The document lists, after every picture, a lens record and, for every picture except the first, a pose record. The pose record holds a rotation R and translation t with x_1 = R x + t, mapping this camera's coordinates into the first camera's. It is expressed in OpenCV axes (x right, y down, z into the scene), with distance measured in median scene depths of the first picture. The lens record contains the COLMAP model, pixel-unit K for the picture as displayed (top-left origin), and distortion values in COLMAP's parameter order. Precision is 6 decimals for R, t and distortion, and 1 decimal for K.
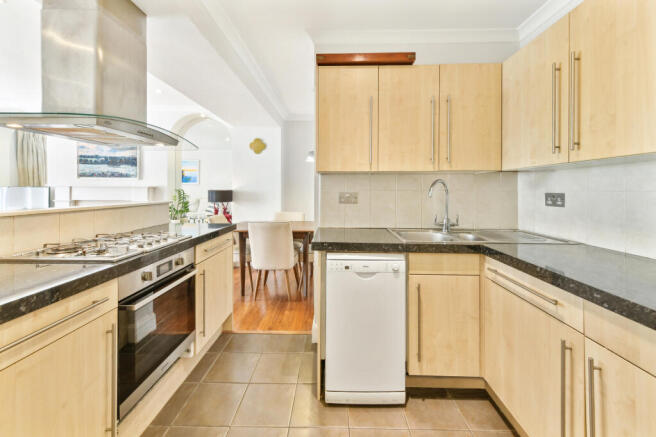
lens RADIAL K [[272.6, 0, 325.4], [0, 272.6, 190.1], [0, 0, 1]] dist [0.018910, -0.000066]
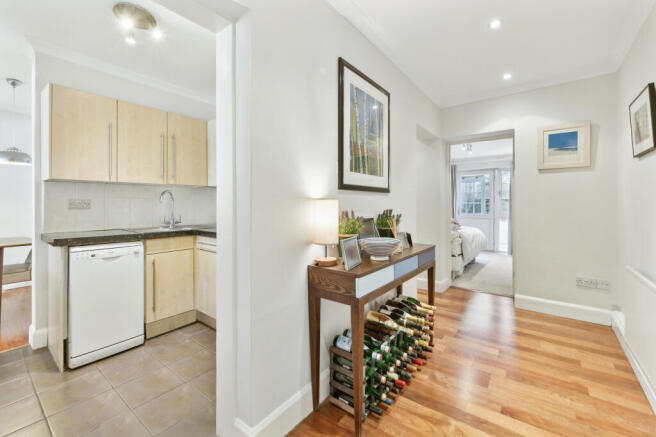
lens RADIAL K [[283.8, 0, 326.8], [0, 283.8, 204.9], [0, 0, 1]] dist [0.000073, 0.000363]
pose [[0.603601, -0.003083, 0.797281, -0.299620], [0.003635, 0.999993, 0.001115, 0.044438], [-0.797278, 0.002225, 0.603608, -0.637282]]
